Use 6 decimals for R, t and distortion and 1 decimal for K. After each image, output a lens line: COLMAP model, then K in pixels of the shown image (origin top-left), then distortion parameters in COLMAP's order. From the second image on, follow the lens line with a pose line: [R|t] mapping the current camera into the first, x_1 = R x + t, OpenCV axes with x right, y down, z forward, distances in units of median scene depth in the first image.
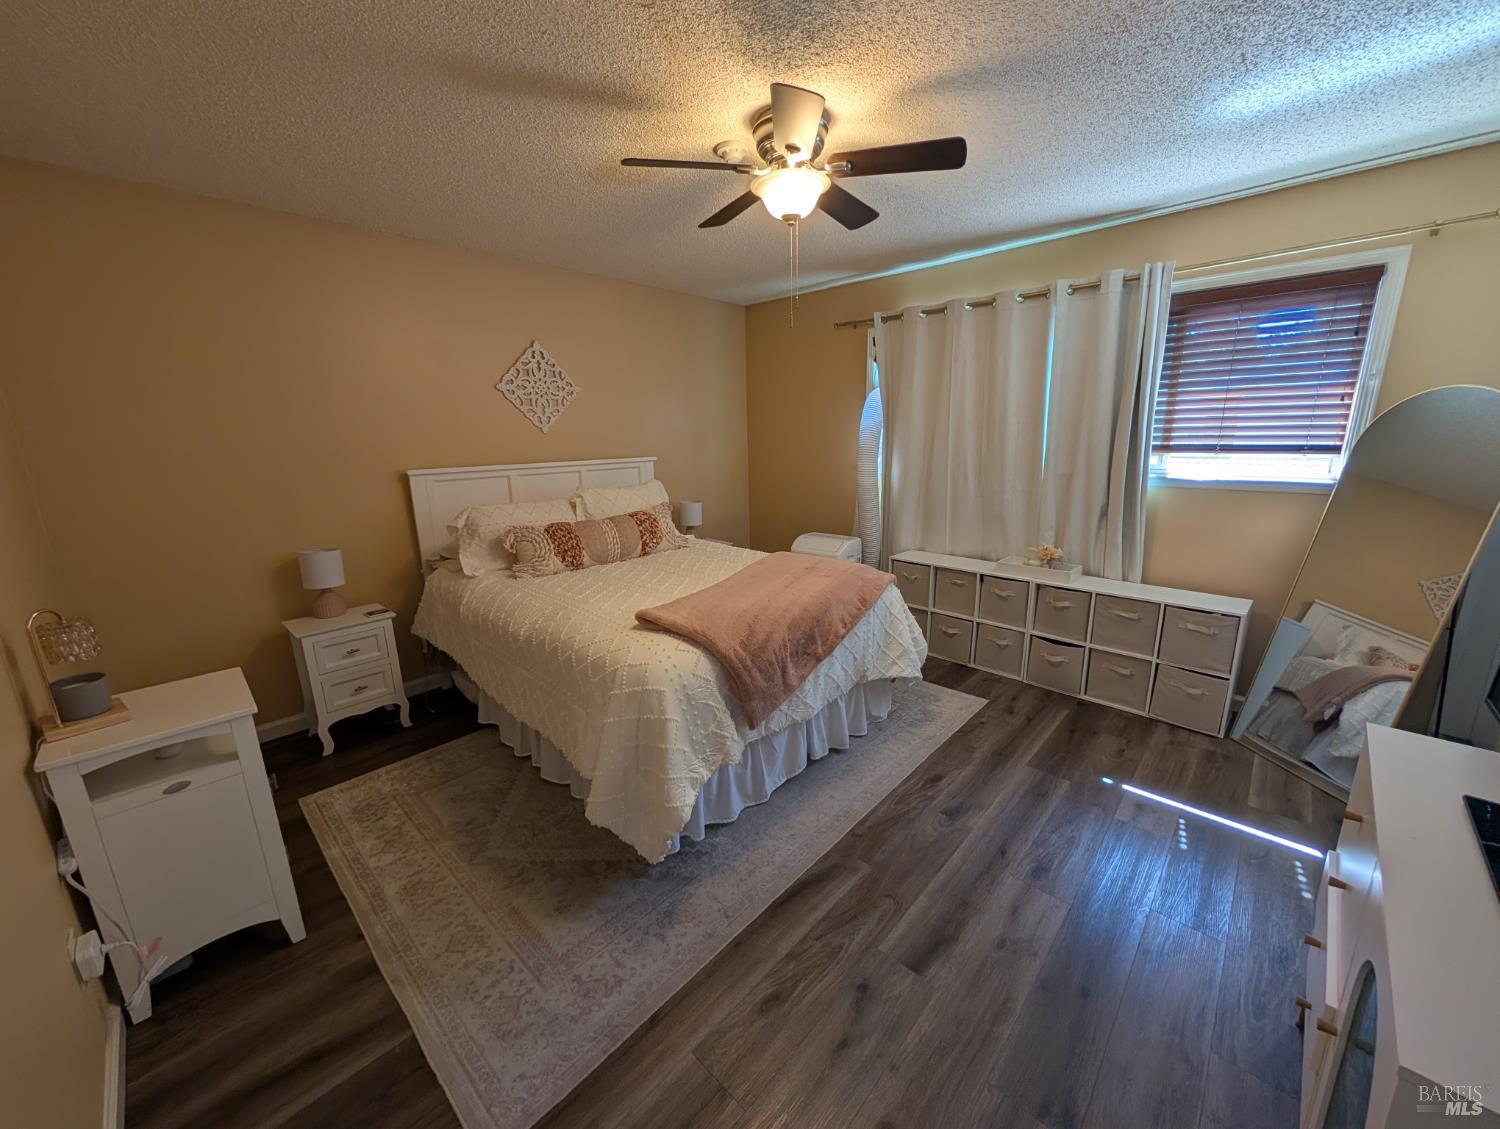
lens RADIAL K [[571.3, 0, 753.8], [0, 571.3, 560.3], [0, 0, 1]] dist [0.000532, 0.000115]
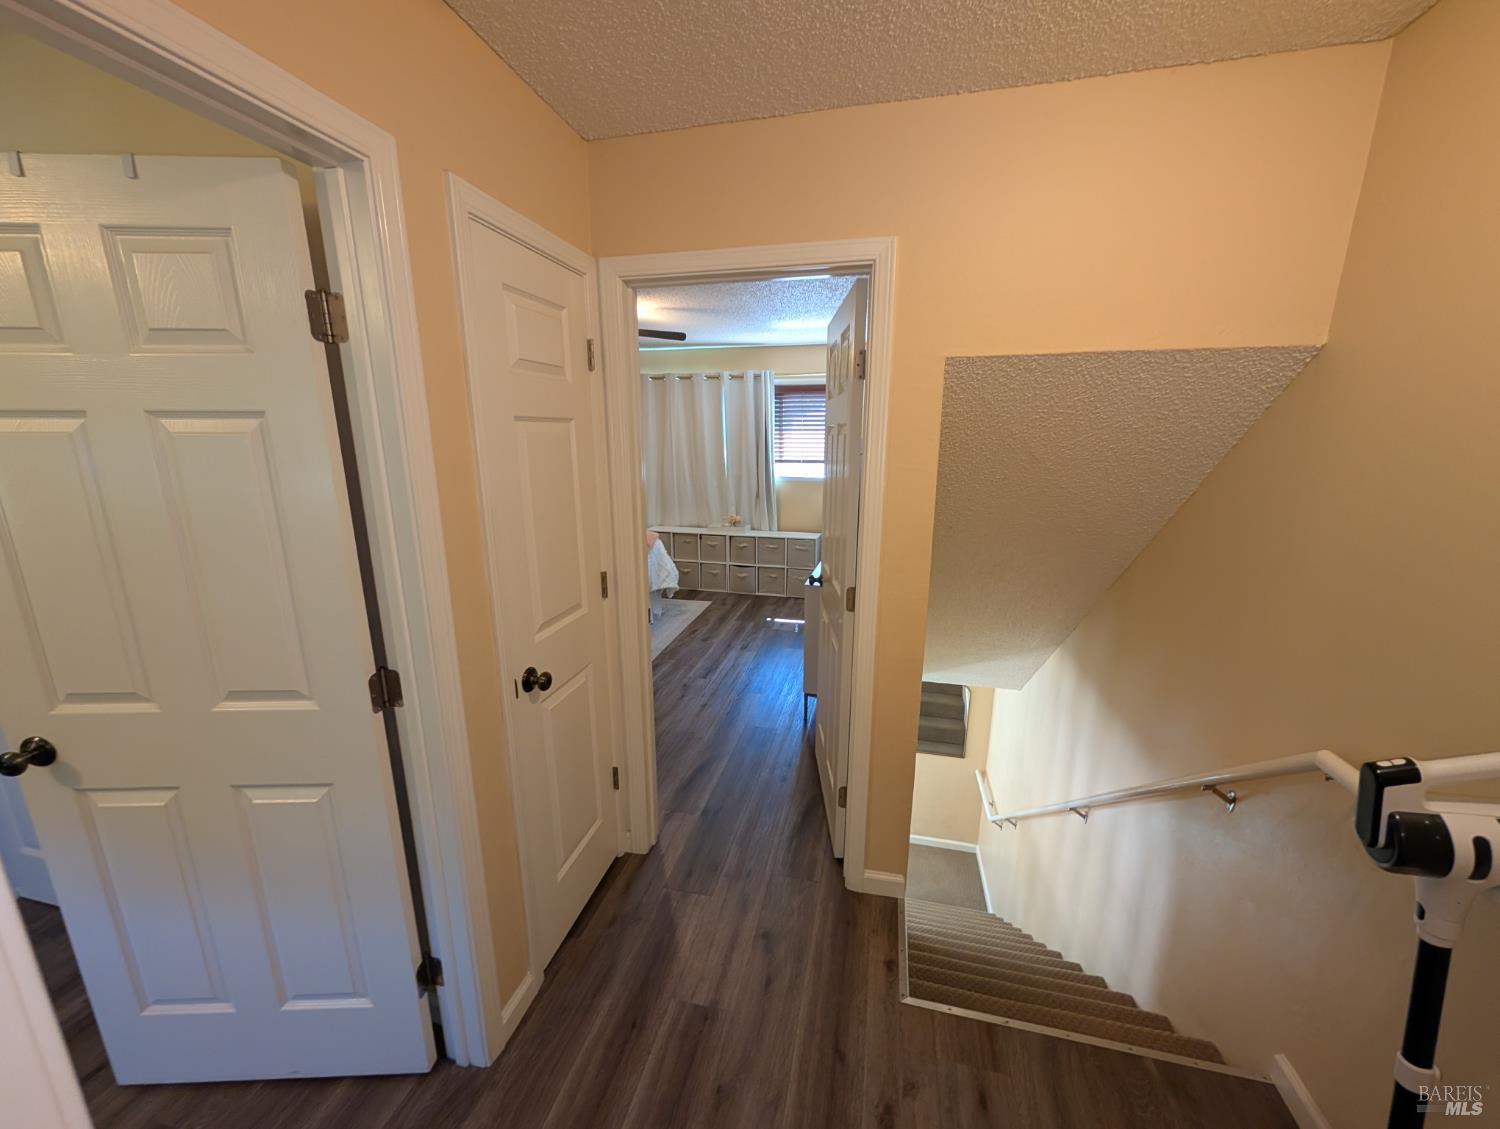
lens RADIAL K [[571.3, 0, 750.5], [0, 571.3, 562.5], [0, 0, 1]] dist [0.000532, 0.000115]
pose [[0.868691, -0.093019, 0.486543, -0.360384], [0.097051, 0.995135, 0.016976, 0.108550], [-0.485755, 0.032472, 0.873492, -0.657485]]
